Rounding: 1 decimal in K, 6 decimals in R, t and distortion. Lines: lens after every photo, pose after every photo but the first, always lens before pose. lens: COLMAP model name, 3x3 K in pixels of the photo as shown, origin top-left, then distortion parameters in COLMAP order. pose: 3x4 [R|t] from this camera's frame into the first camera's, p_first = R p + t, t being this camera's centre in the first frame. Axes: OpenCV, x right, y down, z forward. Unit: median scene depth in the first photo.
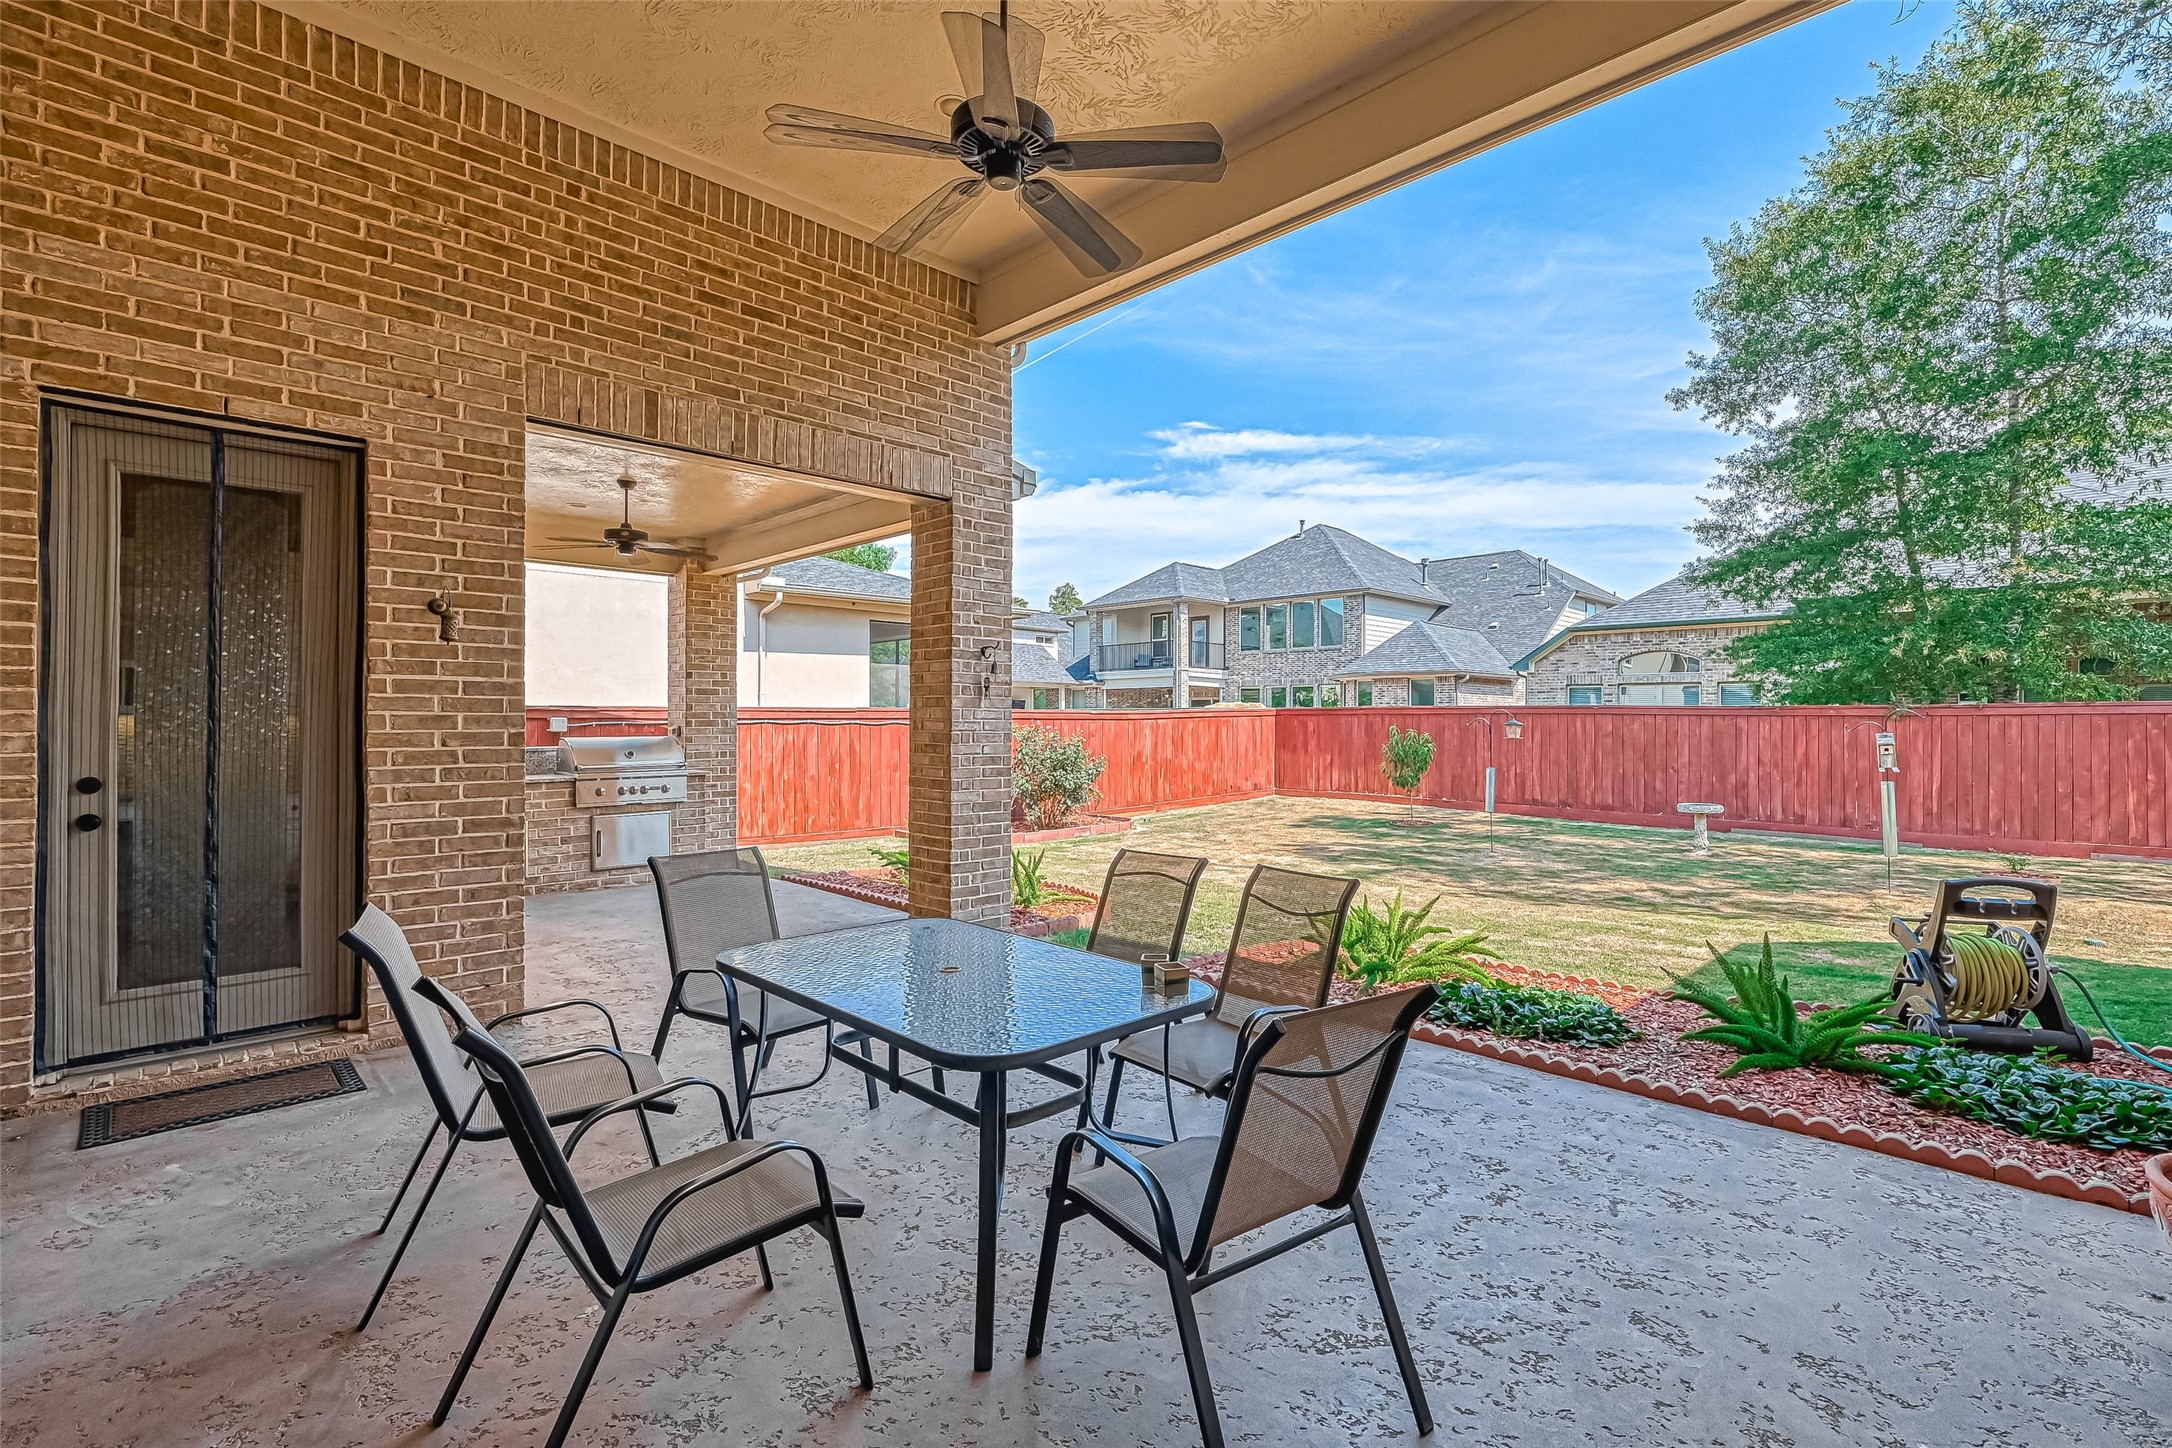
lens RADIAL K [[960.1, 0, 1086.0], [0, 960.1, 724.0], [0, 0, 1]] dist [0.010289, 0.000004]
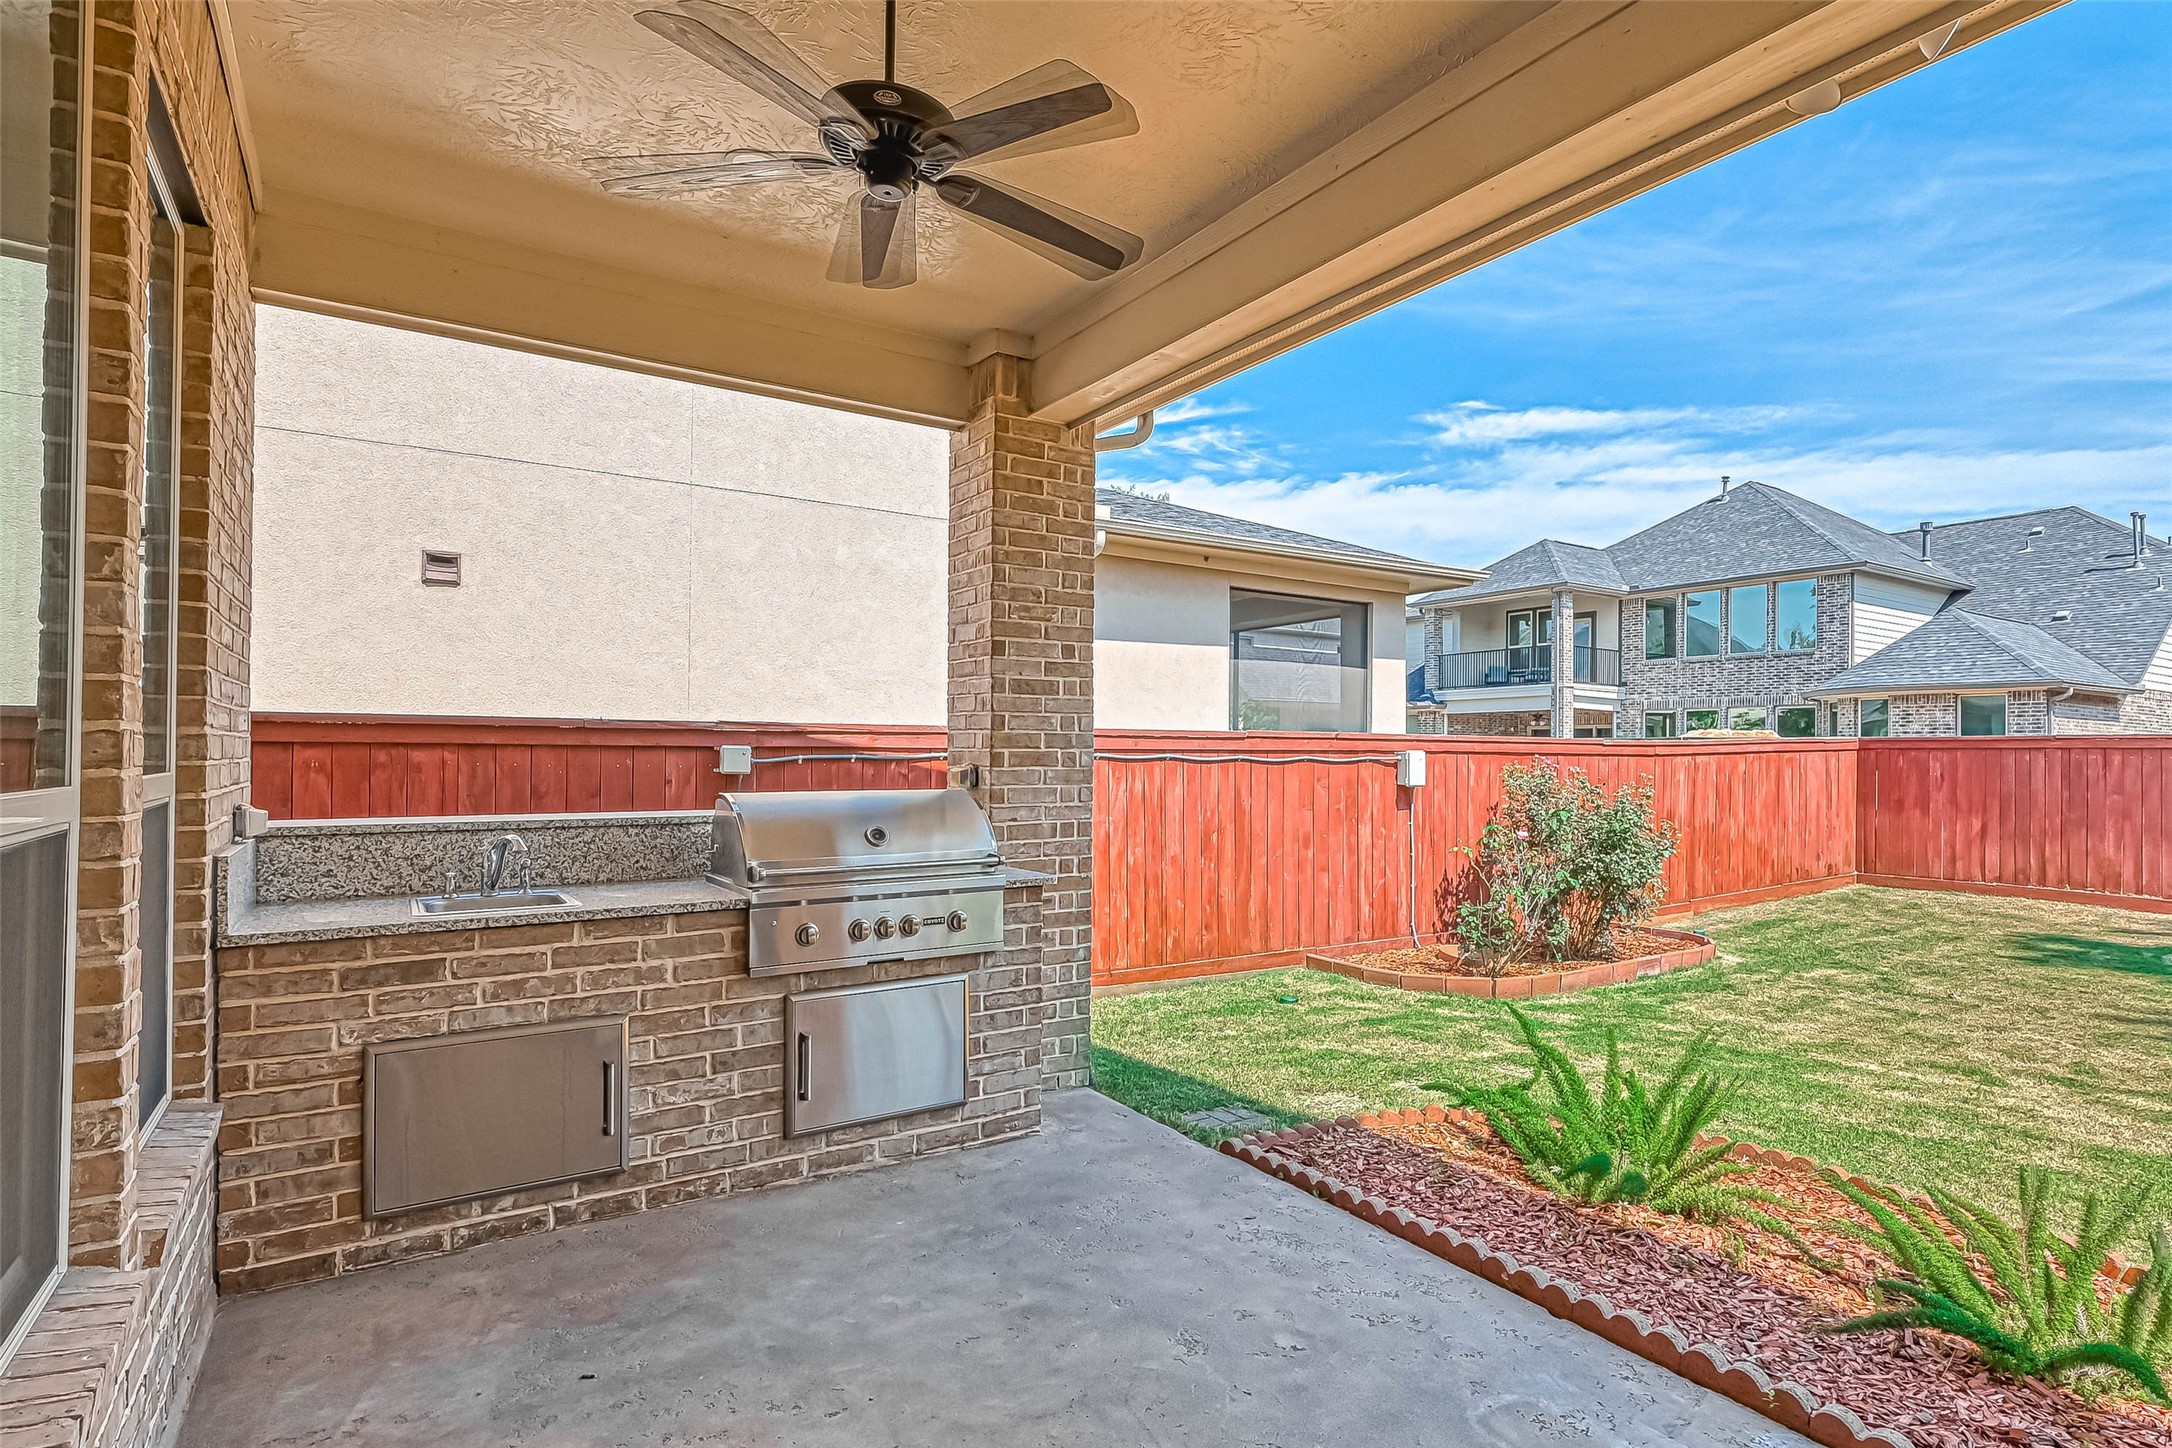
lens RADIAL K [[1071.3, 0, 1085.6], [0, 1071.3, 751.0], [0, 0, 1]] dist [0.000909, -0.000191]
pose [[0.975137, 0.004531, -0.221559, -0.079426], [-0.006203, 0.999957, -0.006850, -0.000364], [0.221518, 0.008054, 0.975123, 0.159830]]
